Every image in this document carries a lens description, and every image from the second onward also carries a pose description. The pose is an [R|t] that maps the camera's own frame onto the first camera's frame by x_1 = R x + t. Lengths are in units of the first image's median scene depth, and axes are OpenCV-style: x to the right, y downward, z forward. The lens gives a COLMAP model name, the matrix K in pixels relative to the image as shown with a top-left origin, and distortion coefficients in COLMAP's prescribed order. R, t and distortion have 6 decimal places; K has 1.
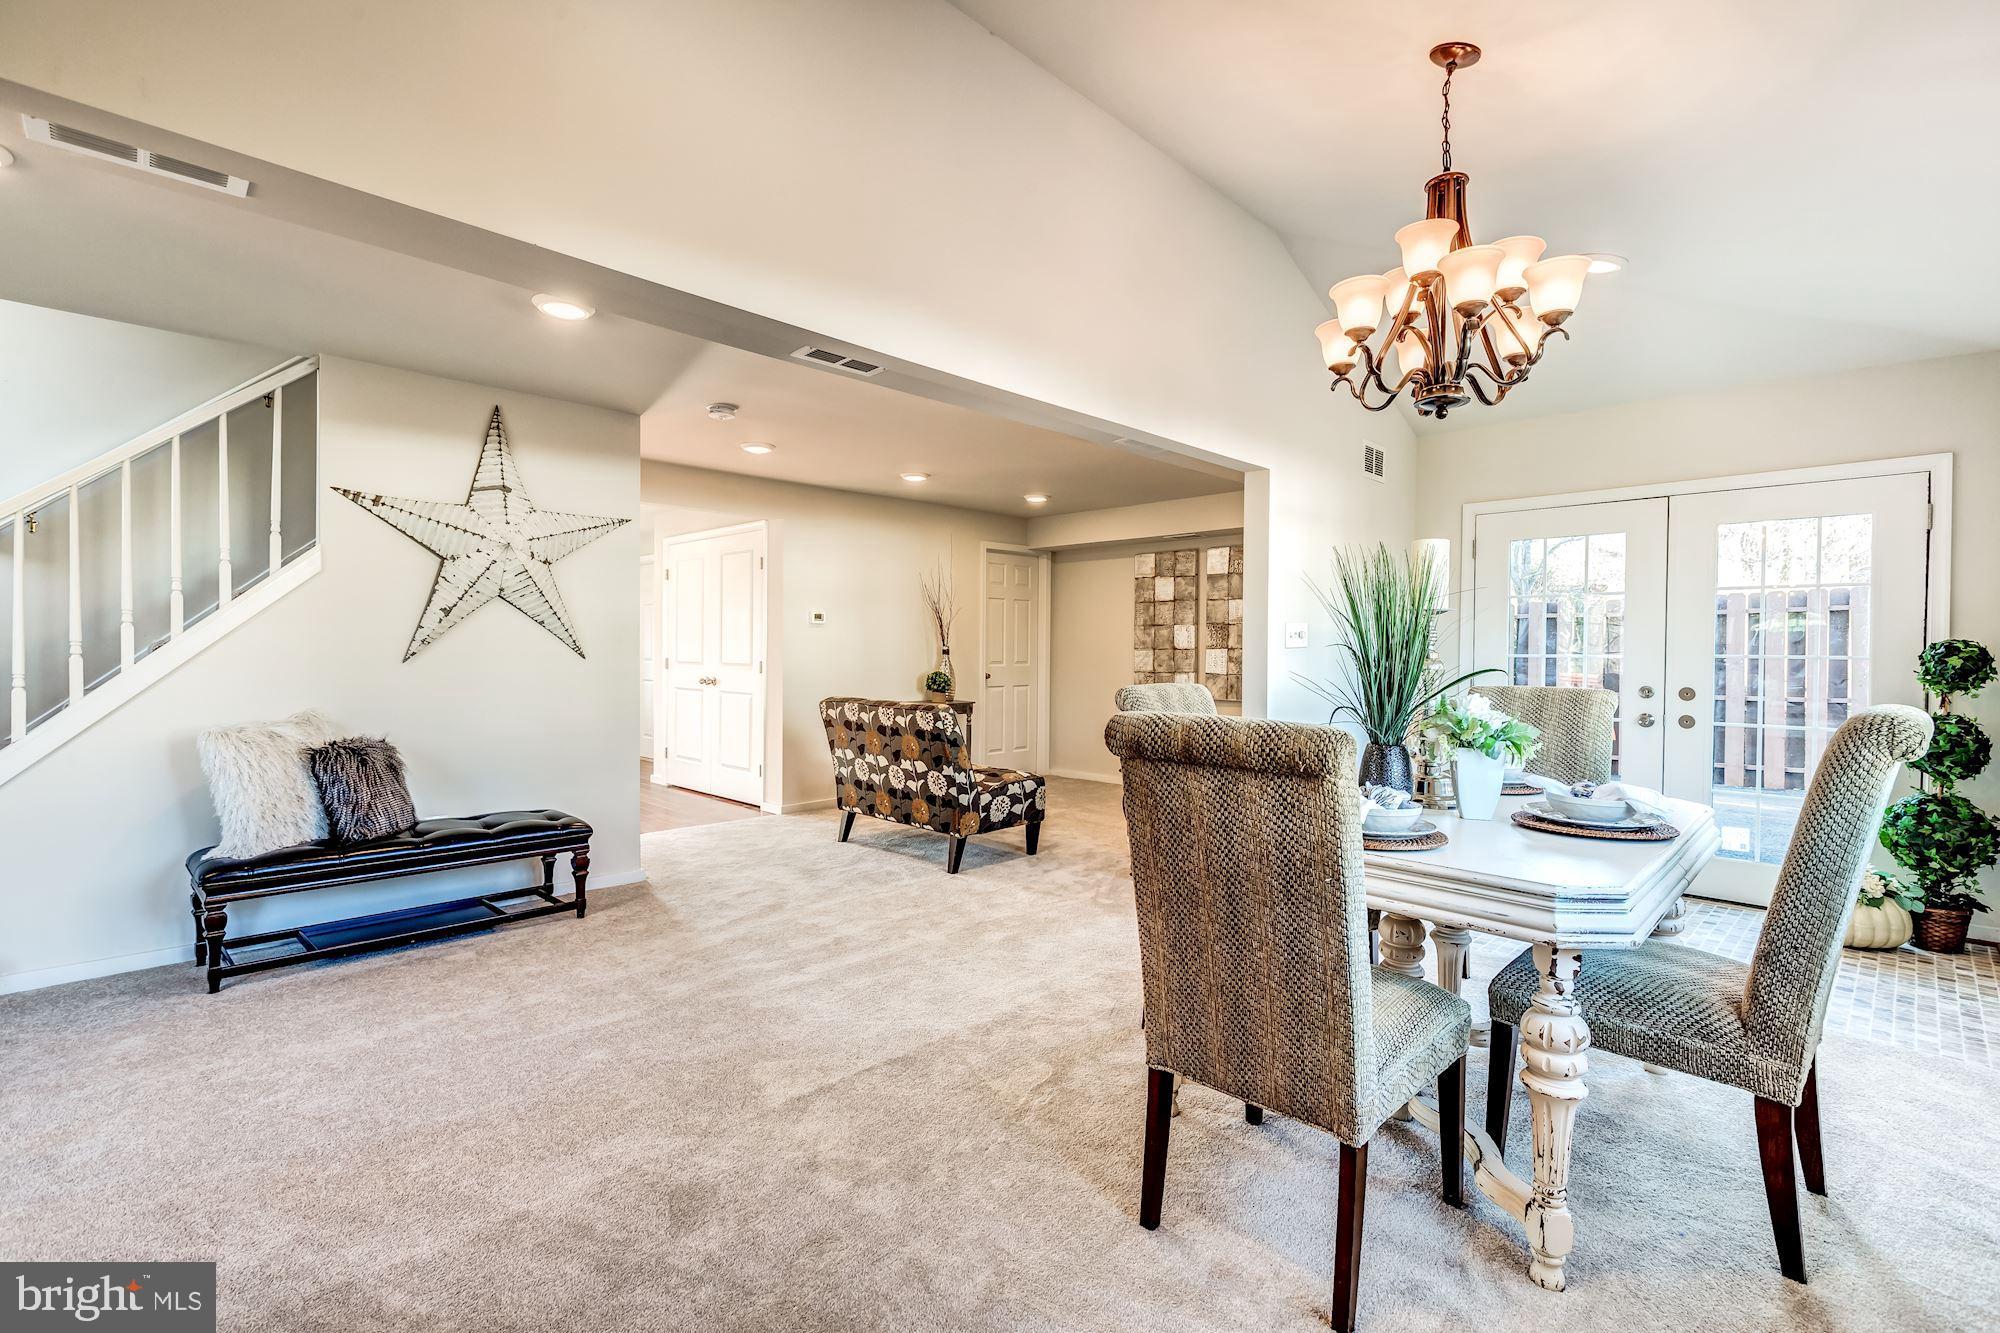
lens RADIAL K [[889.0, 0, 1005.8], [0, 889.0, 659.7], [0, 0, 1]] dist [0.001524, 0.000448]
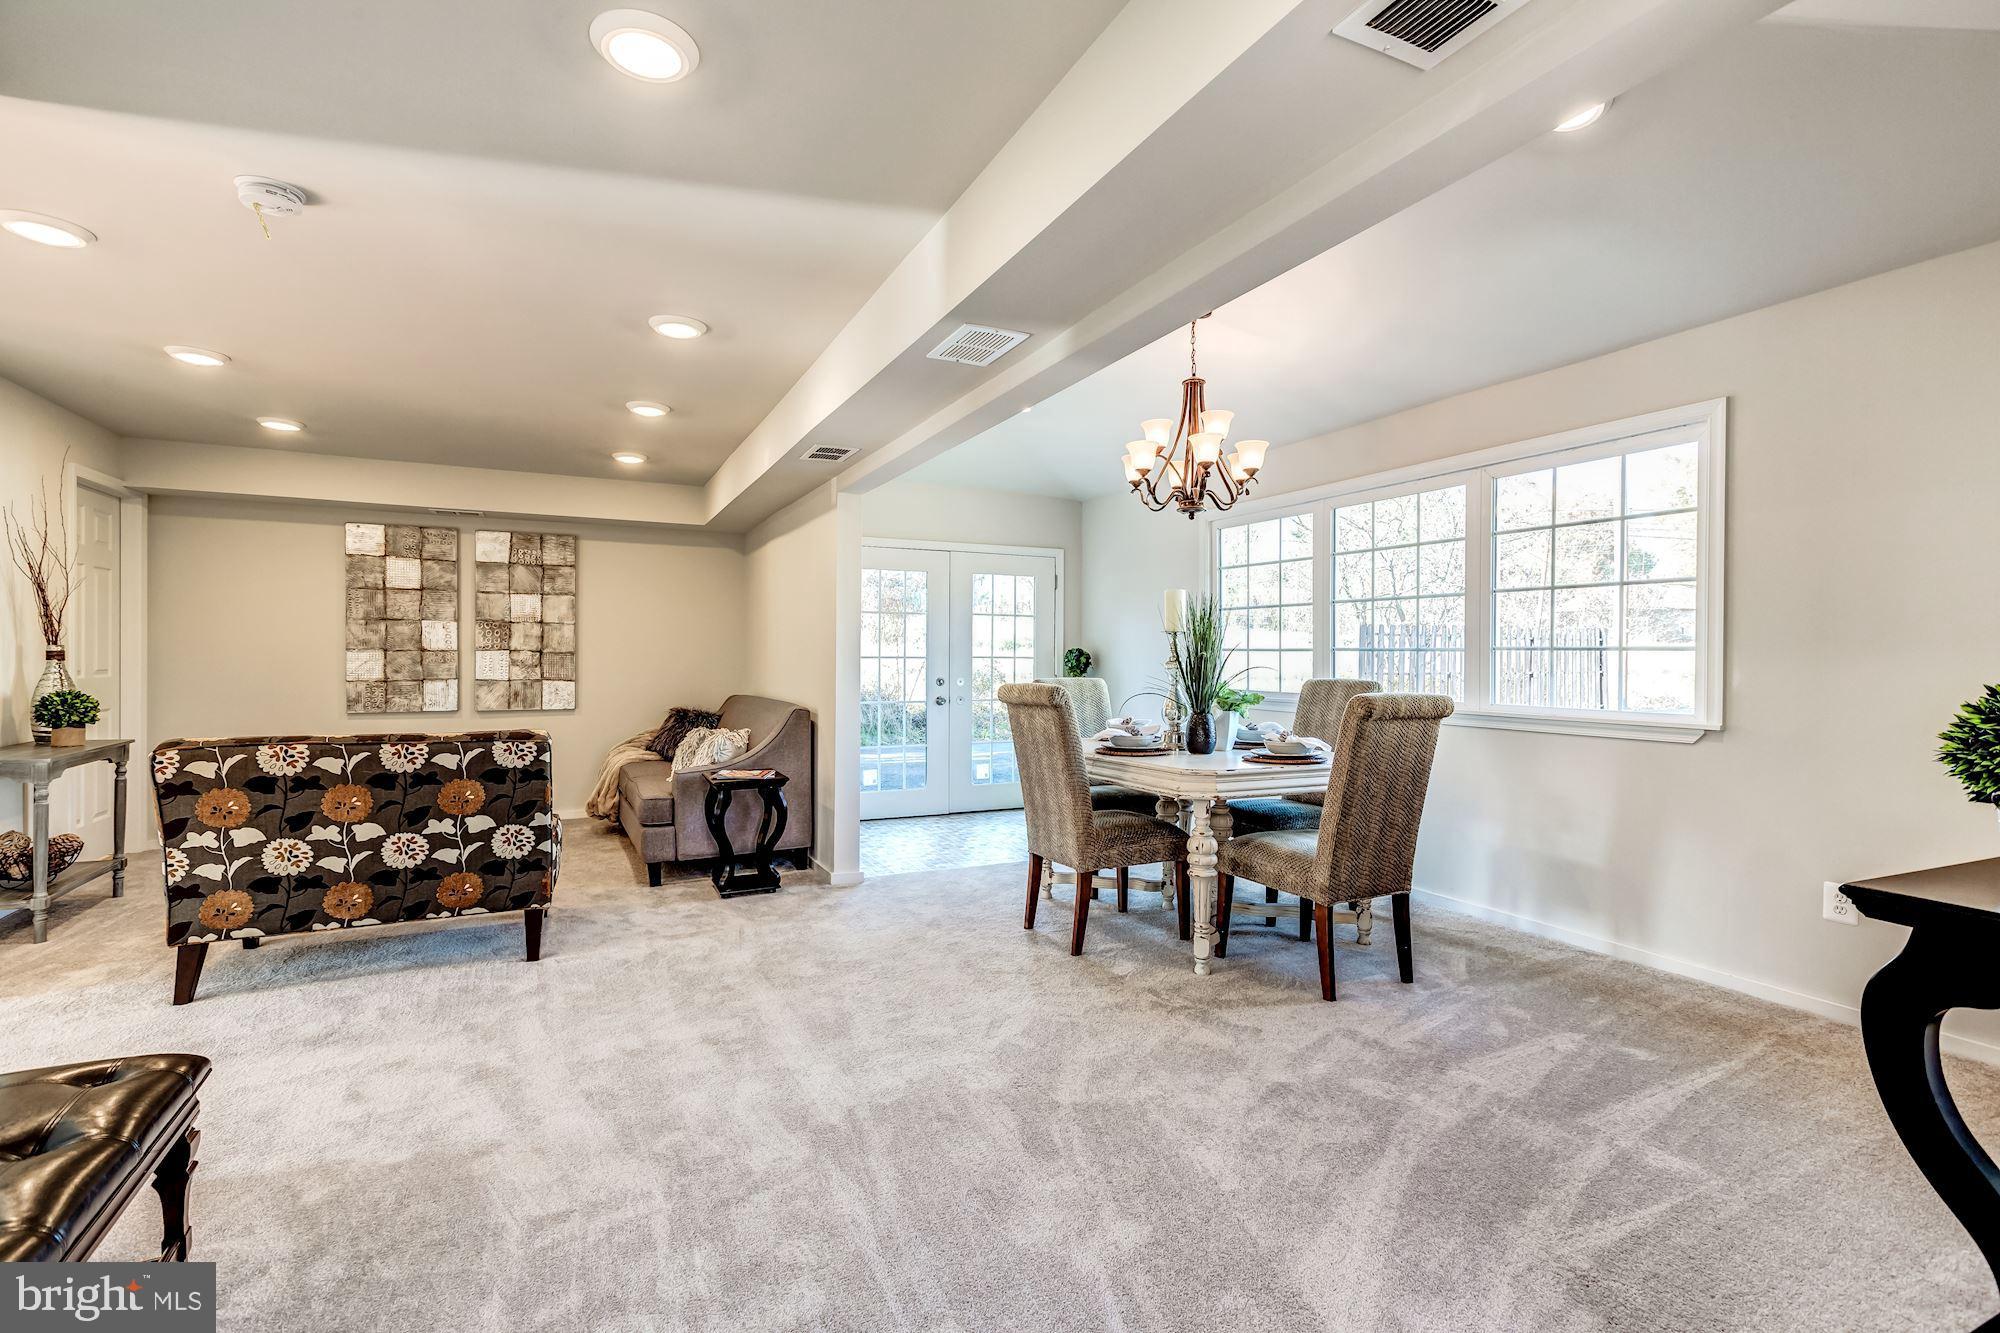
lens RADIAL K [[889.0, 0, 1008.8], [0, 889.0, 666.0], [0, 0, 1]] dist [0.001524, 0.000448]
pose [[0.322804, -0.014392, 0.946356, -0.414148], [0.006489, 0.999895, 0.012993, -0.005420], [-0.946443, 0.001947, 0.322864, 0.263207]]
